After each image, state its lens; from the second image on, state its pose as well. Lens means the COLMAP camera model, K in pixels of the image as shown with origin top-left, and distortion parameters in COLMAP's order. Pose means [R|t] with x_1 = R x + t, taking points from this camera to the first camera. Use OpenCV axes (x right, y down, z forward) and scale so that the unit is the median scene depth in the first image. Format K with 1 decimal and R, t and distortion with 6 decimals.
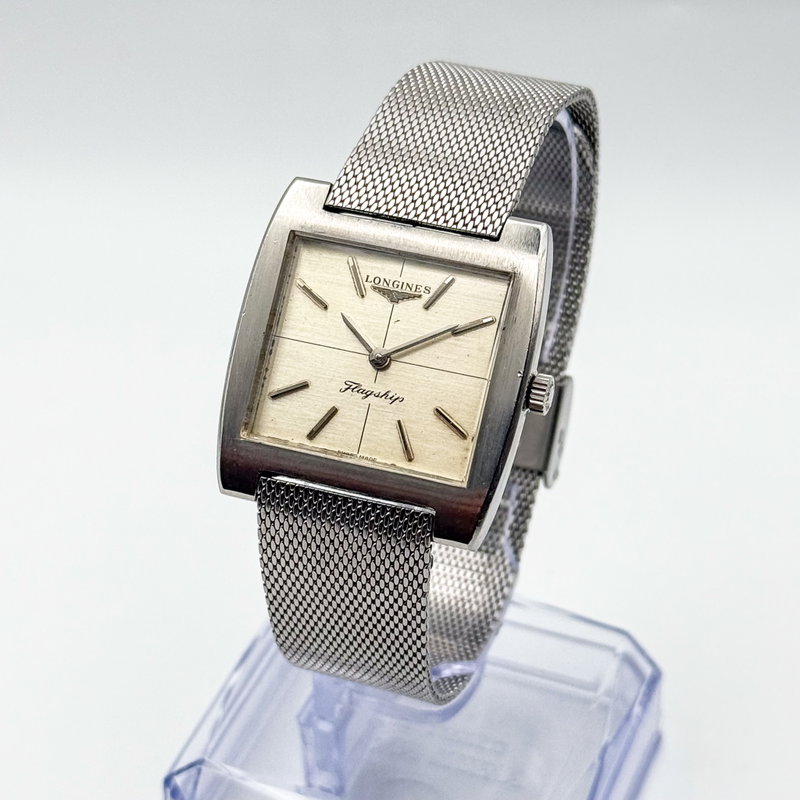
lens RADIAL K [[2357.0, 0, 400.3], [0, 2357.0, 404.4], [0, 0, 1]] dist [0.192118, 0.000000]
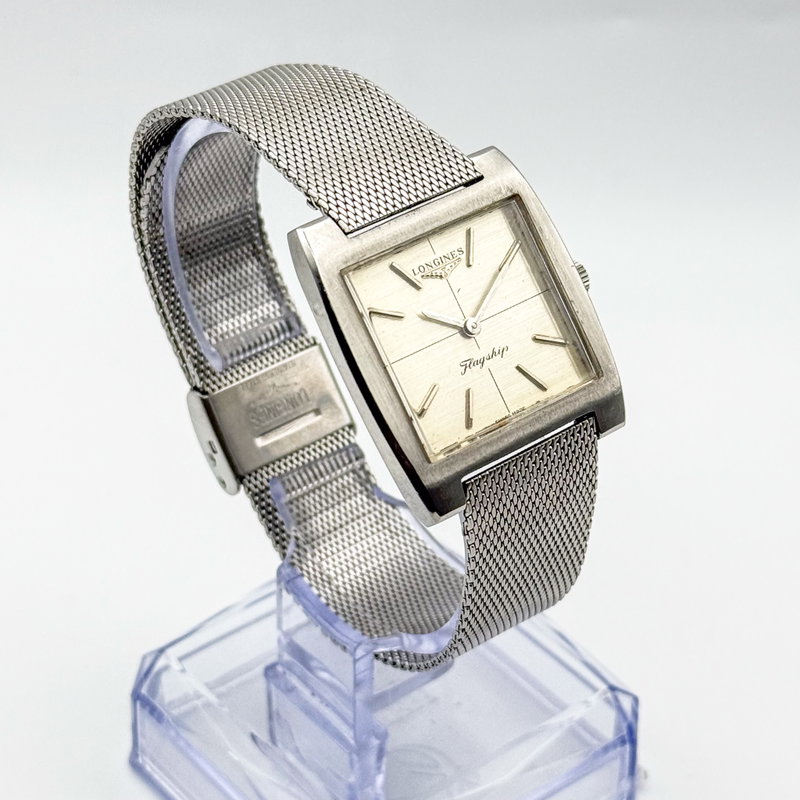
lens RADIAL K [[2357.0, 0, 392.8], [0, 2357.0, 403.0], [0, 0, 1]] dist [0.192118, 0.000000]
pose [[0.513599, -0.504320, 0.694174, -0.764112], [0.499924, 0.833409, 0.235597, -0.253623], [-0.697347, 0.226031, 0.680160, 0.320143]]
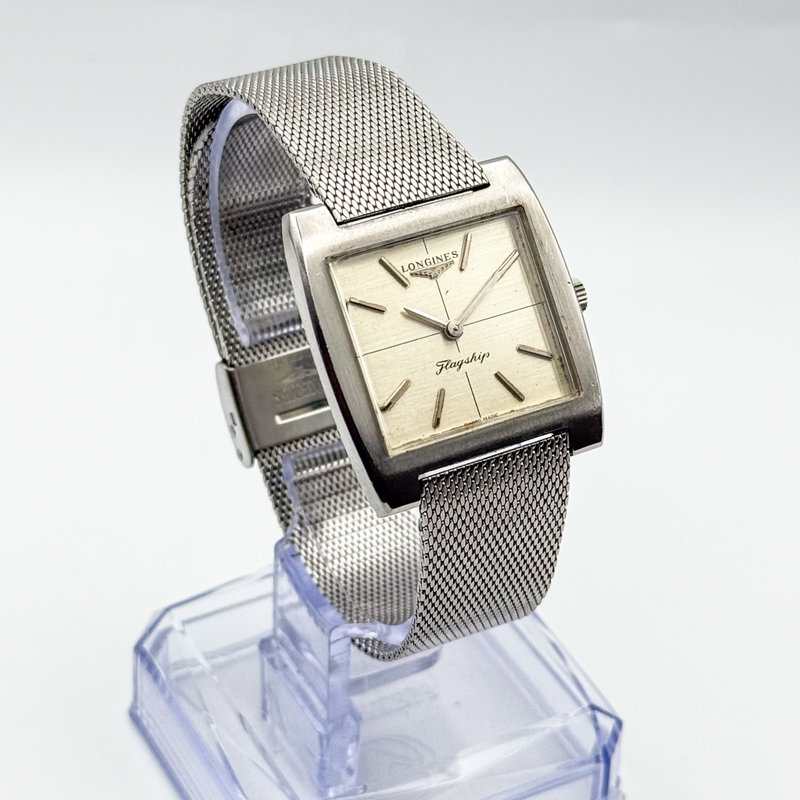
lens RADIAL K [[2357.0, 0, 406.7], [0, 2357.0, 400.1], [0, 0, 1]] dist [0.192118, 0.000000]
pose [[0.654484, -0.426598, 0.624231, -0.695573], [0.415757, 0.892651, 0.174130, -0.184015], [-0.631504, 0.145563, 0.761587, 0.207960]]
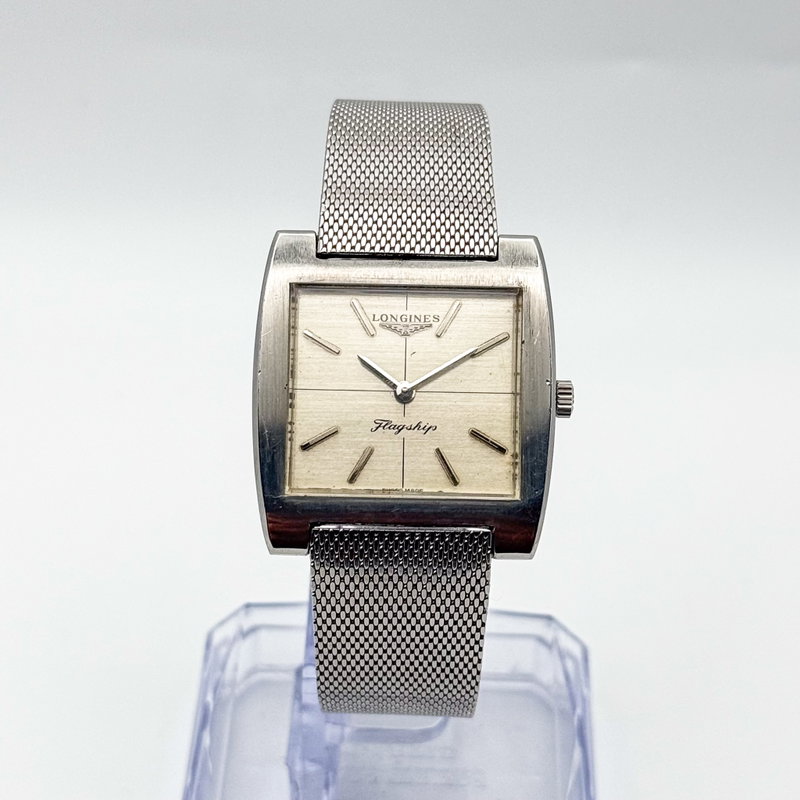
lens RADIAL K [[2357.0, 0, 403.0], [0, 2357.0, 399.9], [0, 0, 1]] dist [0.192118, 0.000000]
pose [[0.943977, -0.177074, 0.278482, -0.292695], [0.178741, 0.983701, 0.019607, -0.036194], [-0.277415, 0.031267, 0.960241, 0.020464]]
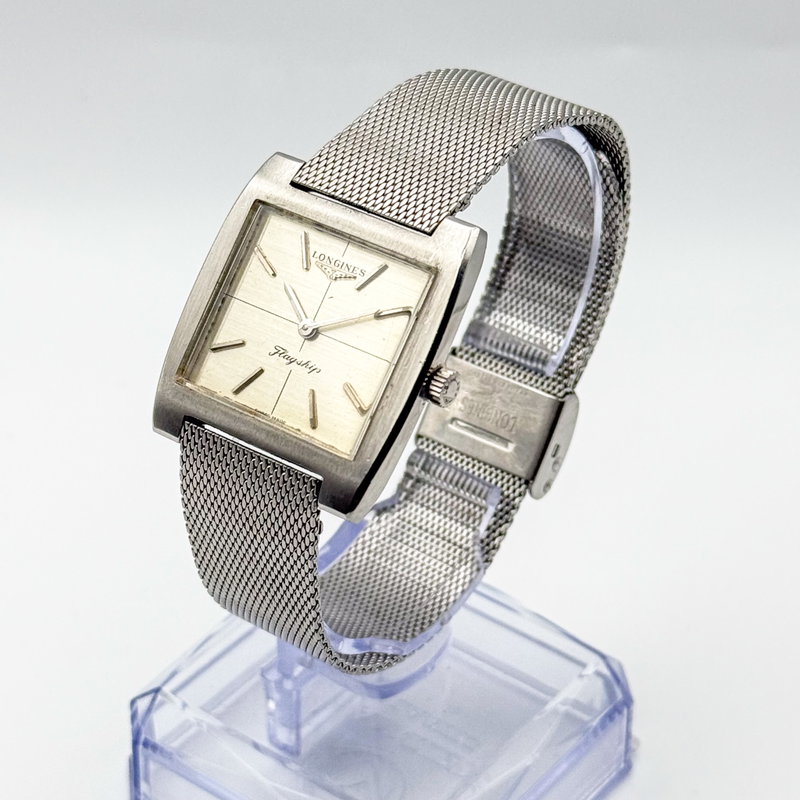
lens RADIAL K [[2357.0, 0, 397.3], [0, 2357.0, 394.7], [0, 0, 1]] dist [0.192118, 0.000000]
pose [[0.957929, 0.167613, -0.232975, 0.279530], [-0.173289, 0.984863, -0.003961, 0.006523], [0.228785, 0.044166, 0.972475, -0.018162]]
